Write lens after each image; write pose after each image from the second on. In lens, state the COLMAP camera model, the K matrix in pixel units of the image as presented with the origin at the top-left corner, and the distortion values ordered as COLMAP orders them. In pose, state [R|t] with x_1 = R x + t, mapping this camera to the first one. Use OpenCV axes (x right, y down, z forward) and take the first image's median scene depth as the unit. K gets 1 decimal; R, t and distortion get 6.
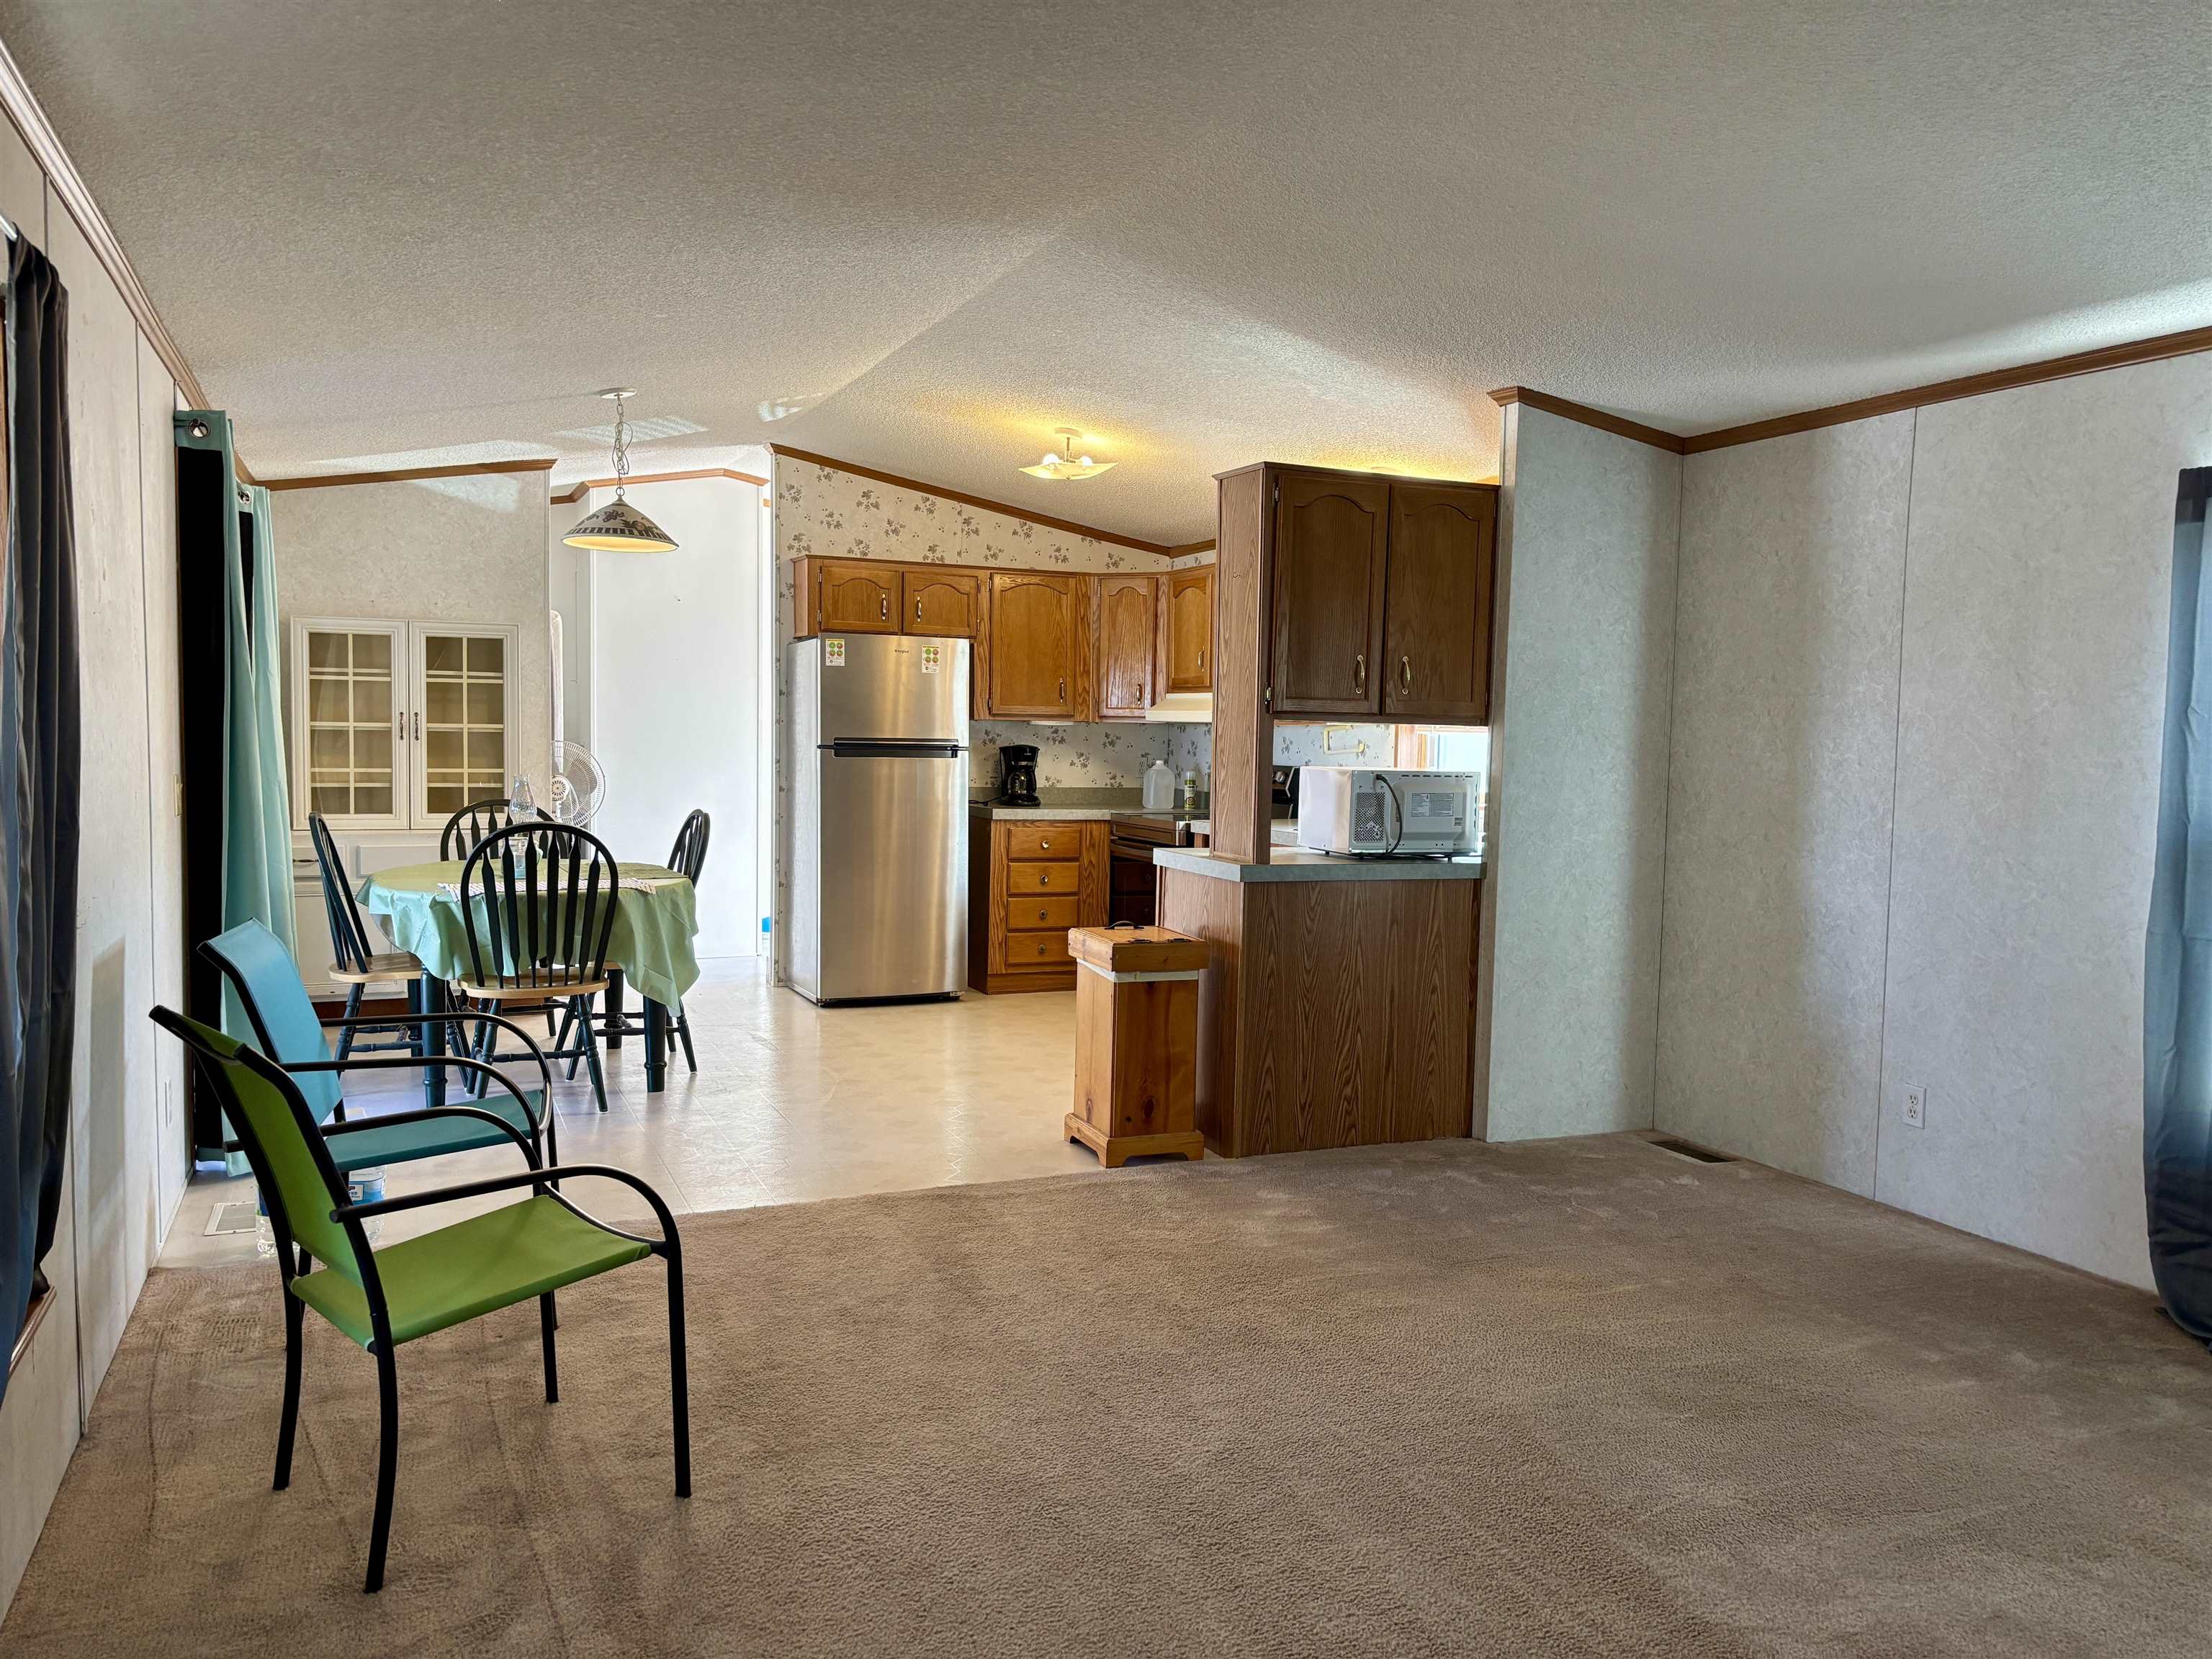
lens RADIAL K [[1661.6, 0, 1107.3], [0, 1661.6, 827.7], [0, 0, 1]] dist [0.063990, -0.072795]
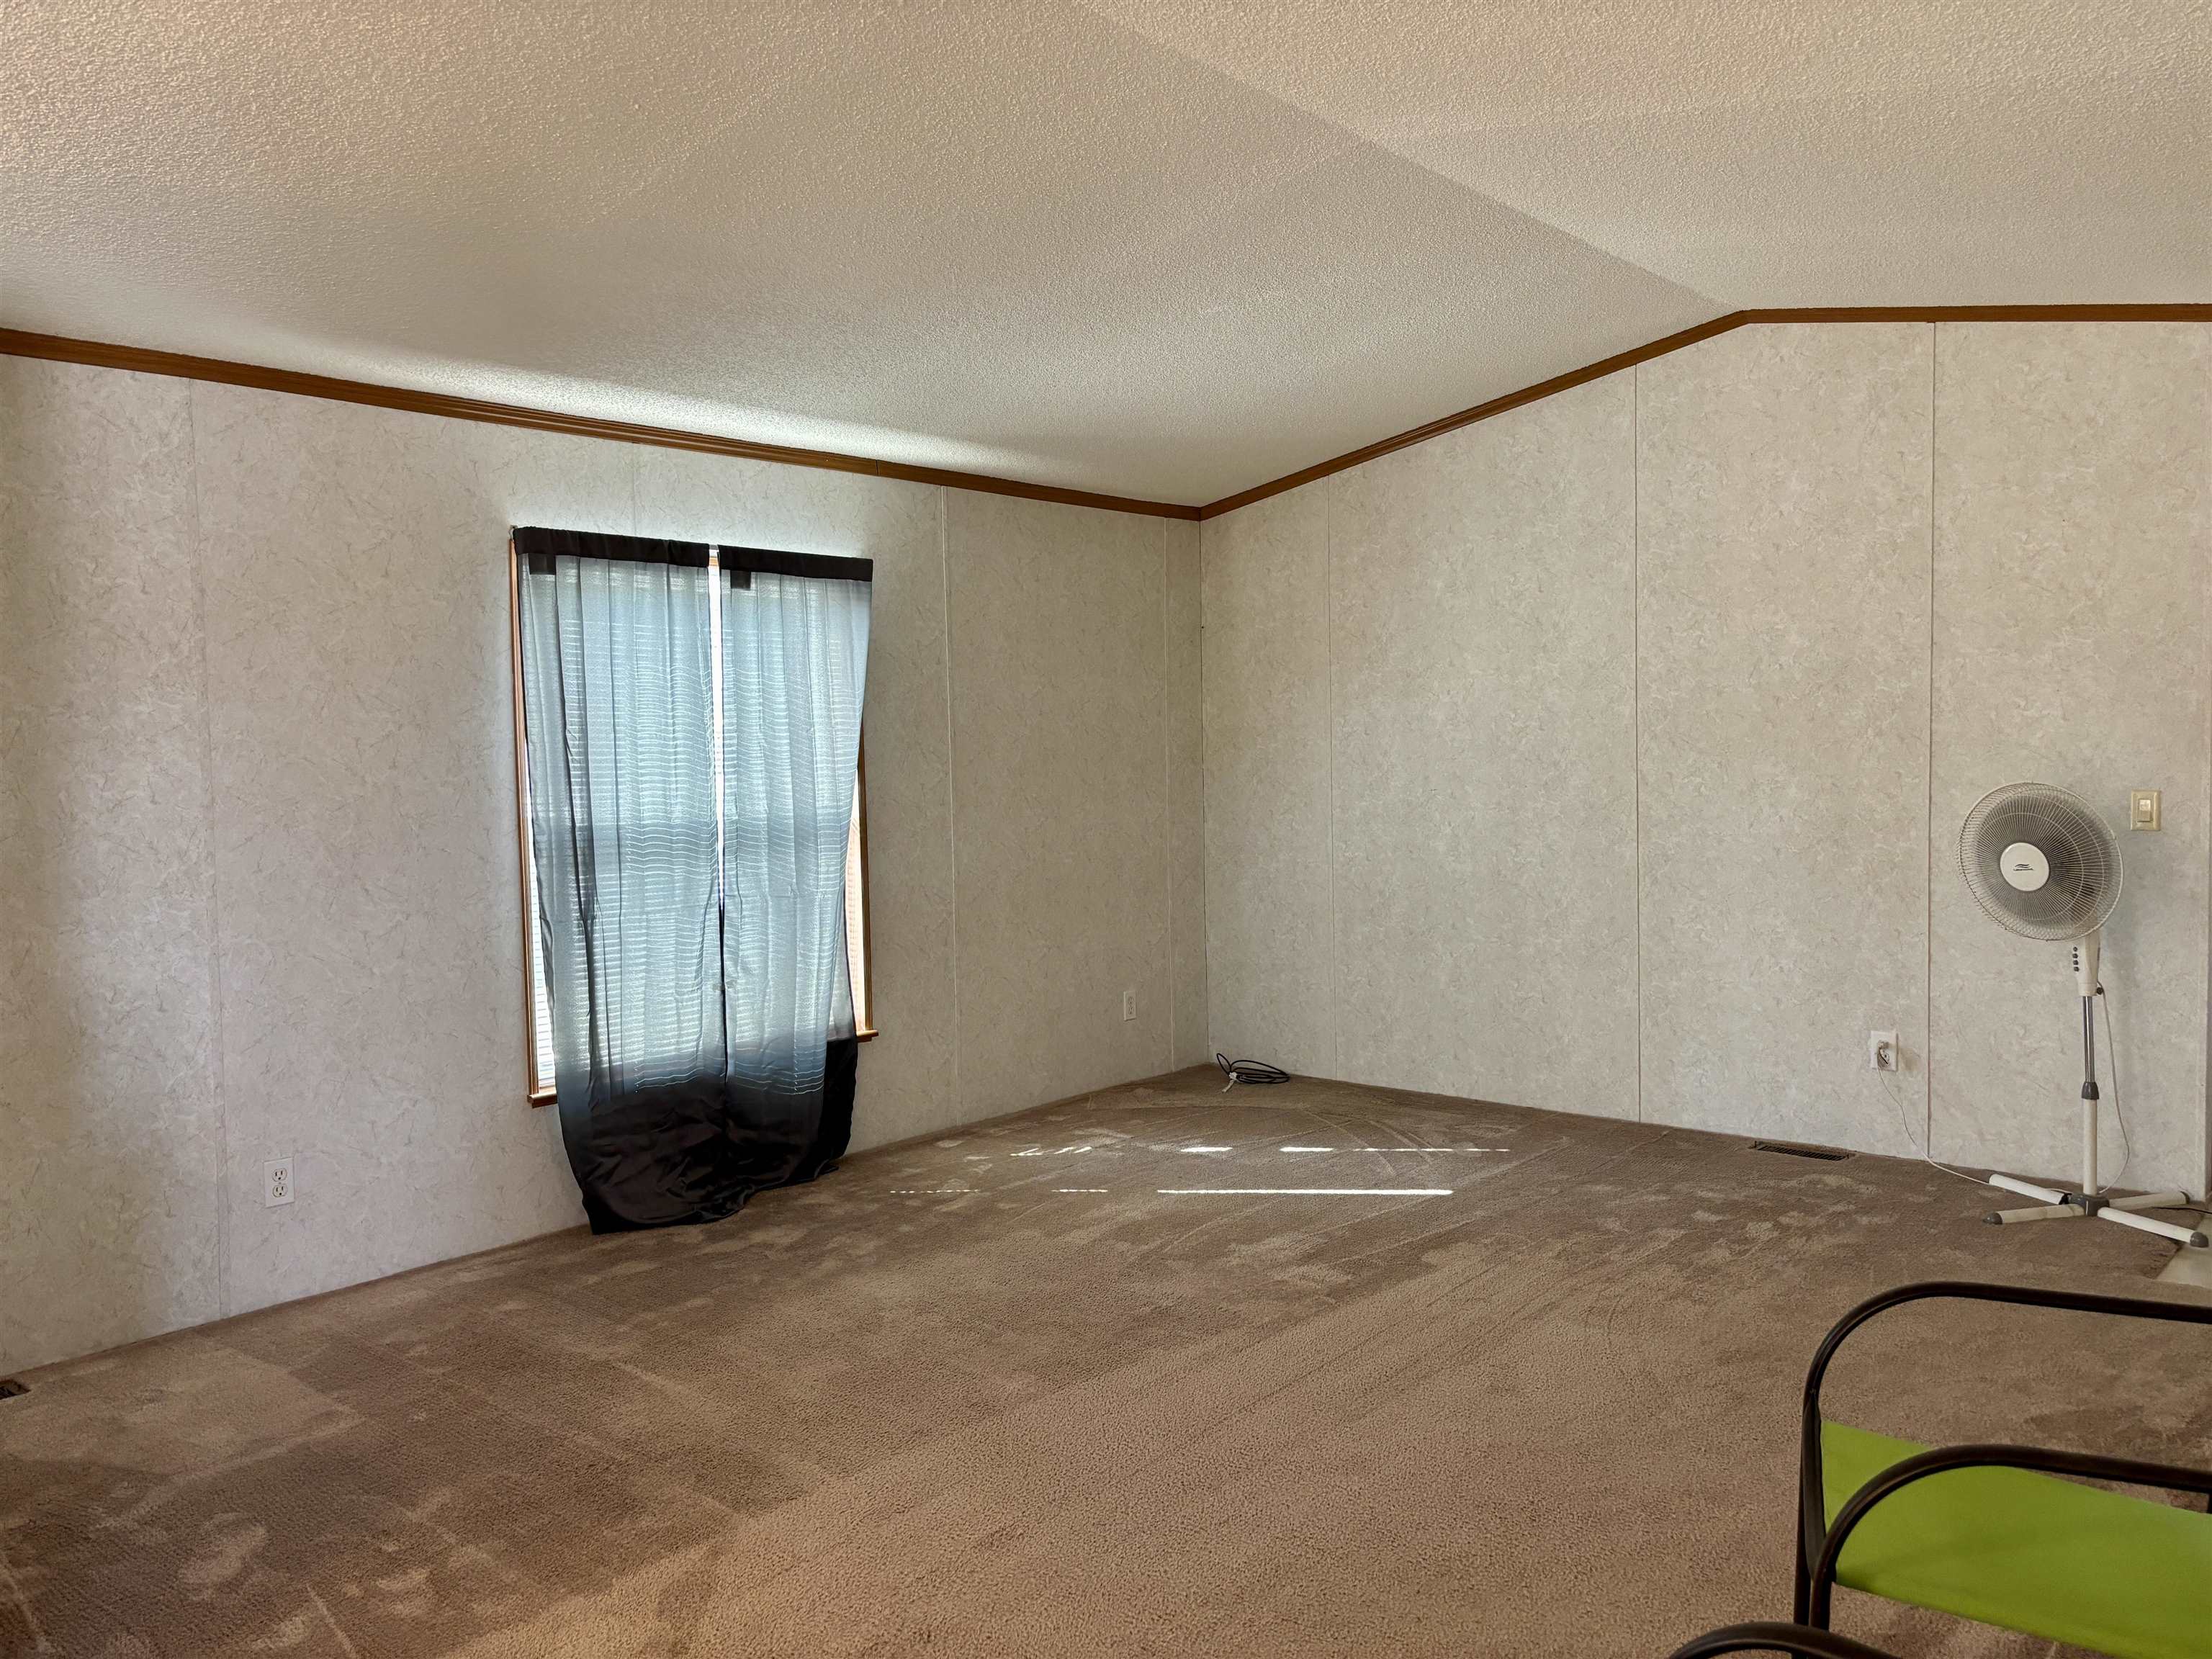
lens RADIAL K [[1661.6, 0, 1100.8], [0, 1661.6, 831.1], [0, 0, 1]] dist [0.063990, -0.072795]
pose [[-0.433277, -0.046702, 0.900050, -0.457453], [0.076260, 0.993175, 0.088246, -0.058175], [-0.898028, 0.106873, -0.426759, 0.901666]]
